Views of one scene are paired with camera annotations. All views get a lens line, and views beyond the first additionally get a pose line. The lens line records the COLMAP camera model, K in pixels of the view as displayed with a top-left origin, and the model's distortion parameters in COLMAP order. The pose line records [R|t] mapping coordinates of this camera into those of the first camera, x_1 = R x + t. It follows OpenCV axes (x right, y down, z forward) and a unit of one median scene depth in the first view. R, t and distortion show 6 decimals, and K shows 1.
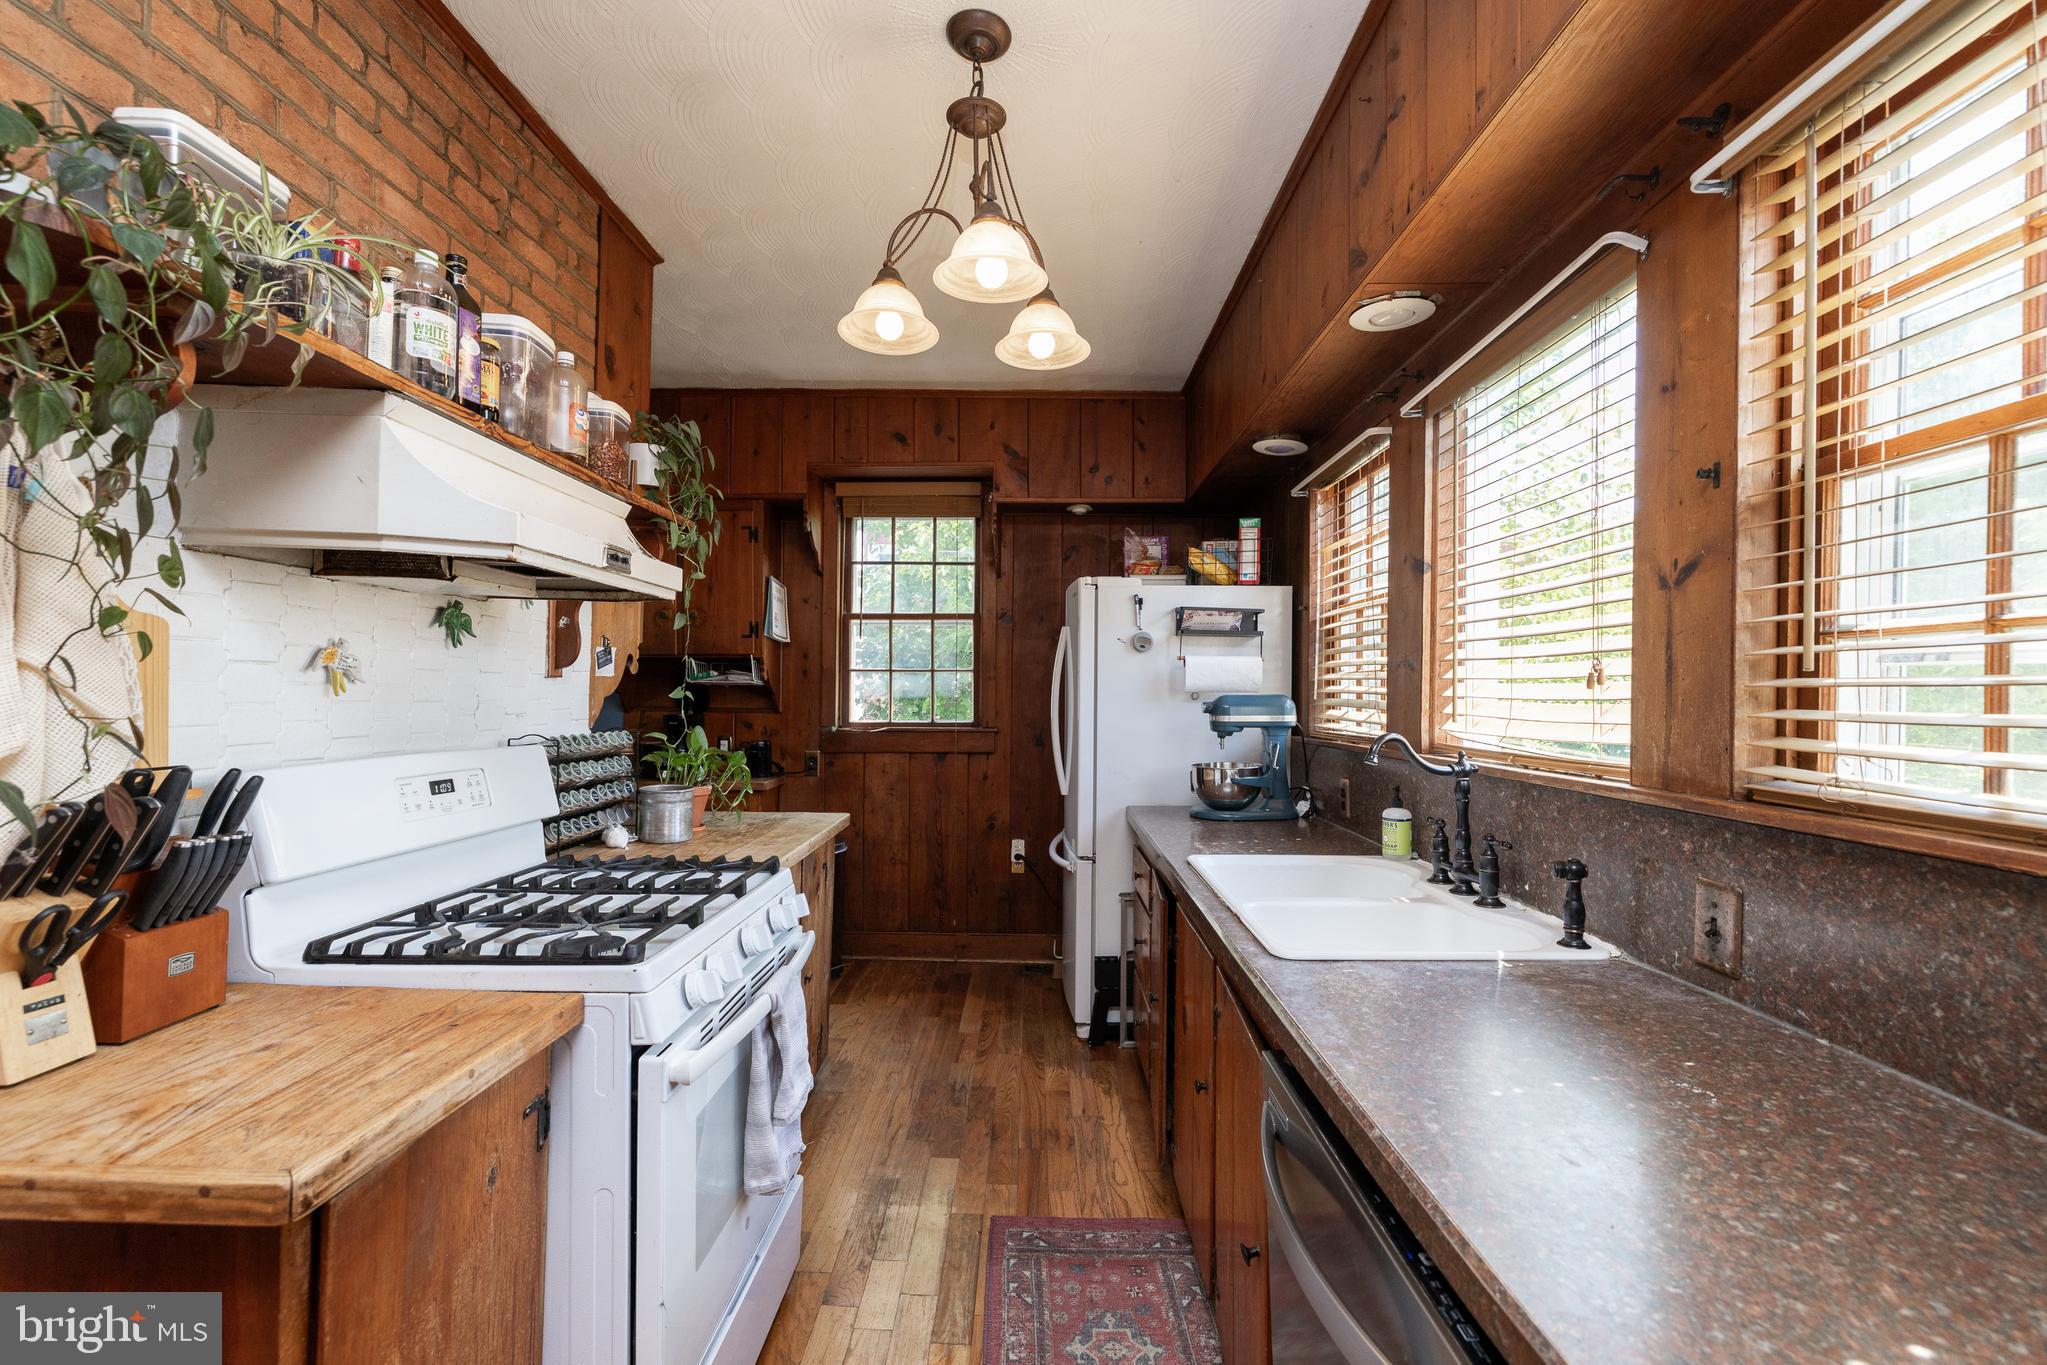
lens RADIAL K [[897.0, 0, 1020.4], [0, 897.0, 686.6], [0, 0, 1]] dist [-0.000343, 0.012311]
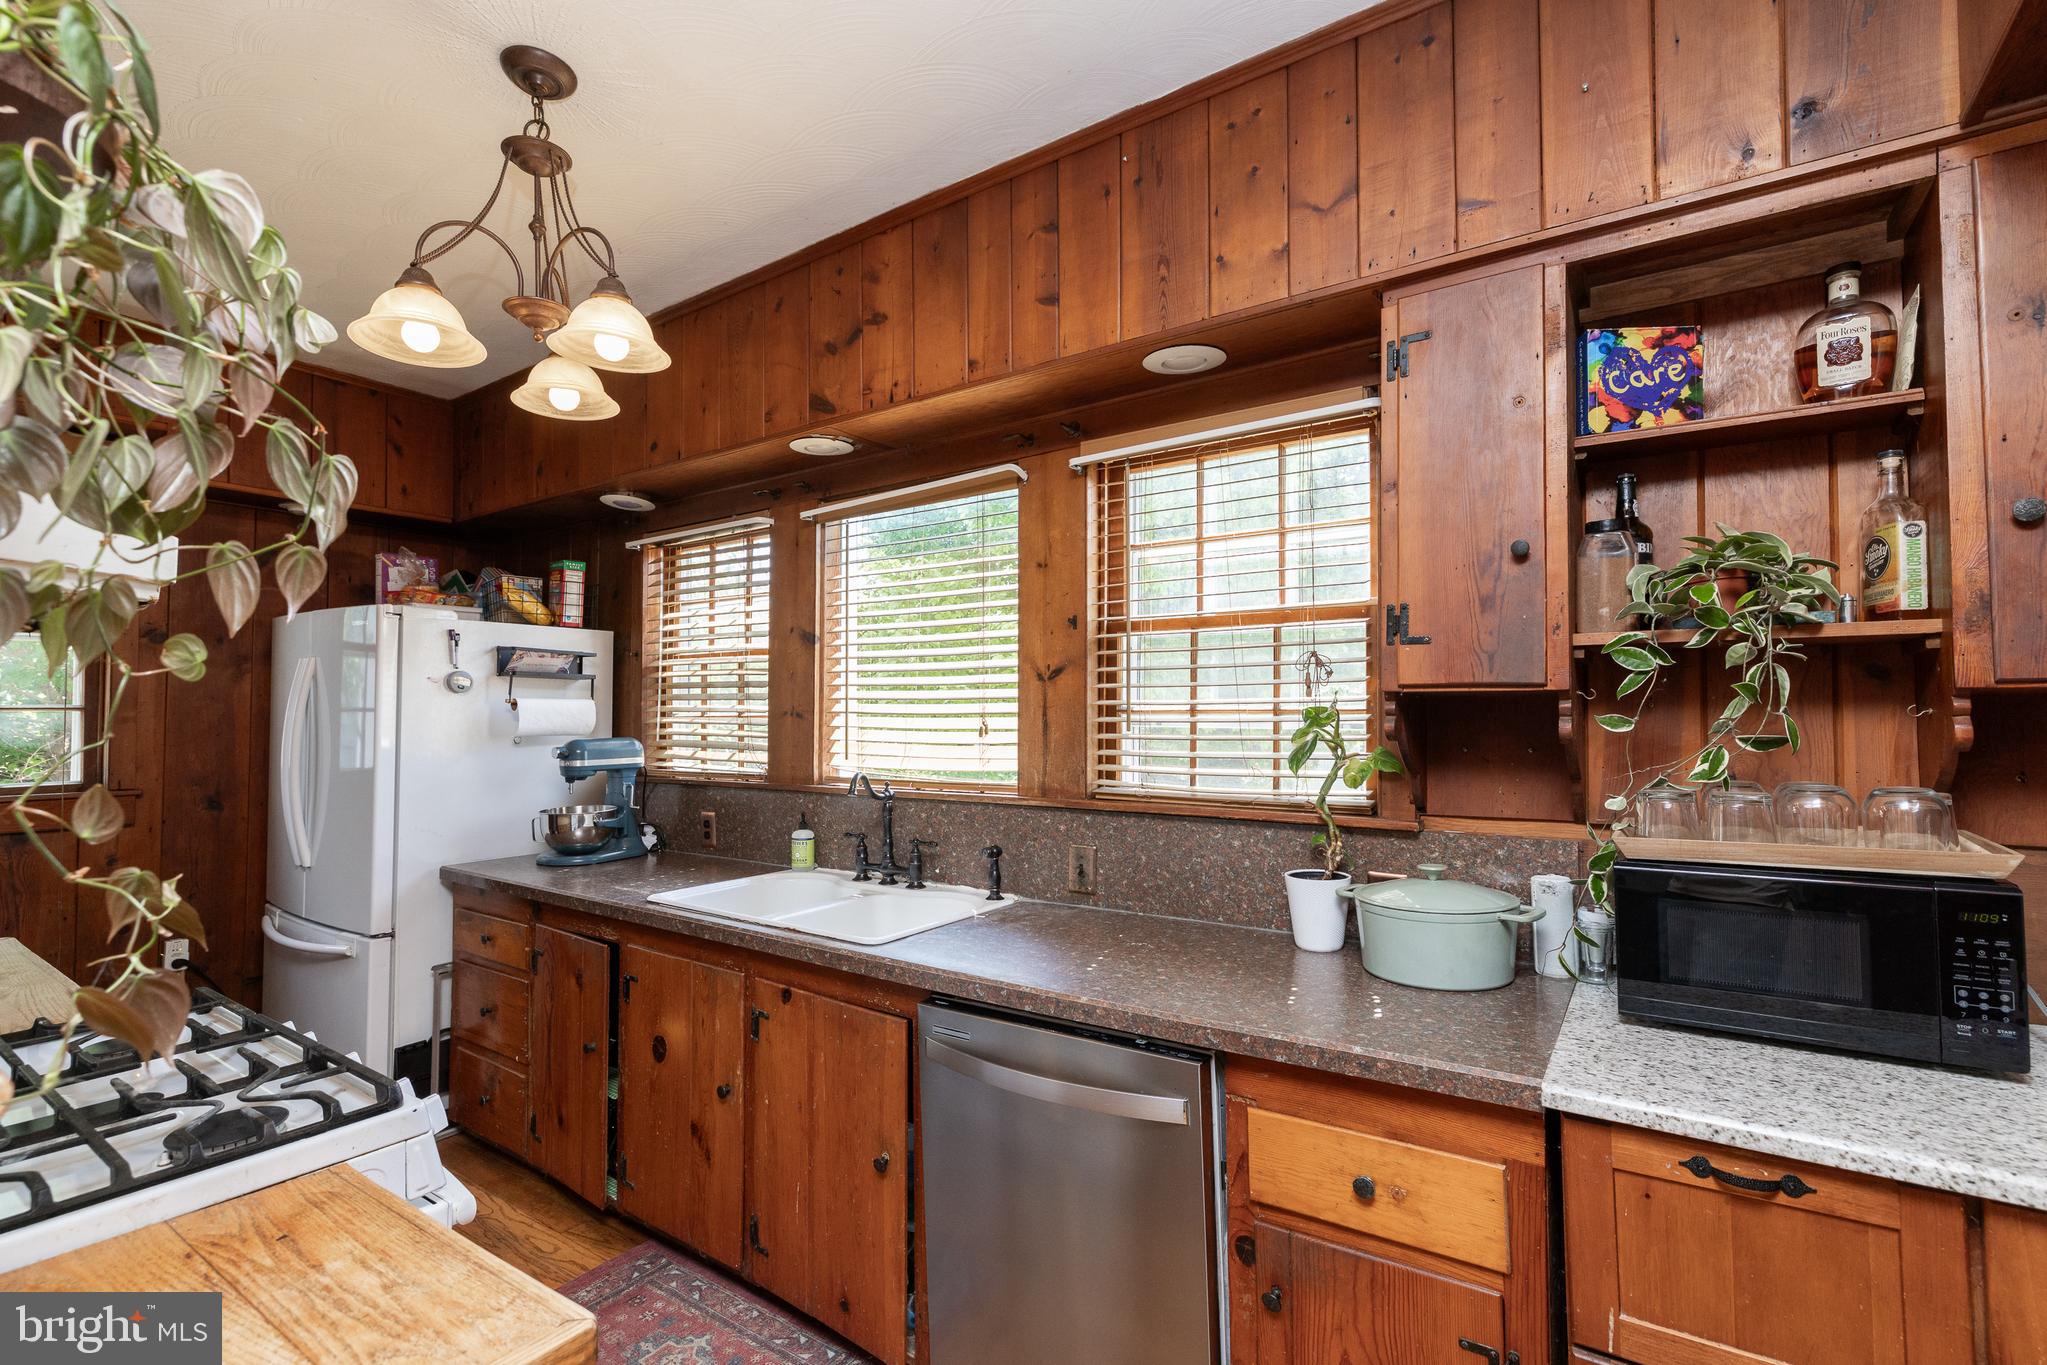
lens RADIAL K [[955.9, 0, 976.0], [0, 955.9, 686.1], [0, 0, 1]] dist [-0.000364, 0.000063]
pose [[0.573098, 0.014489, 0.819359, -0.671479], [0.002299, 0.999811, -0.019288, -0.048968], [-0.819484, 0.012938, 0.572956, 0.039355]]
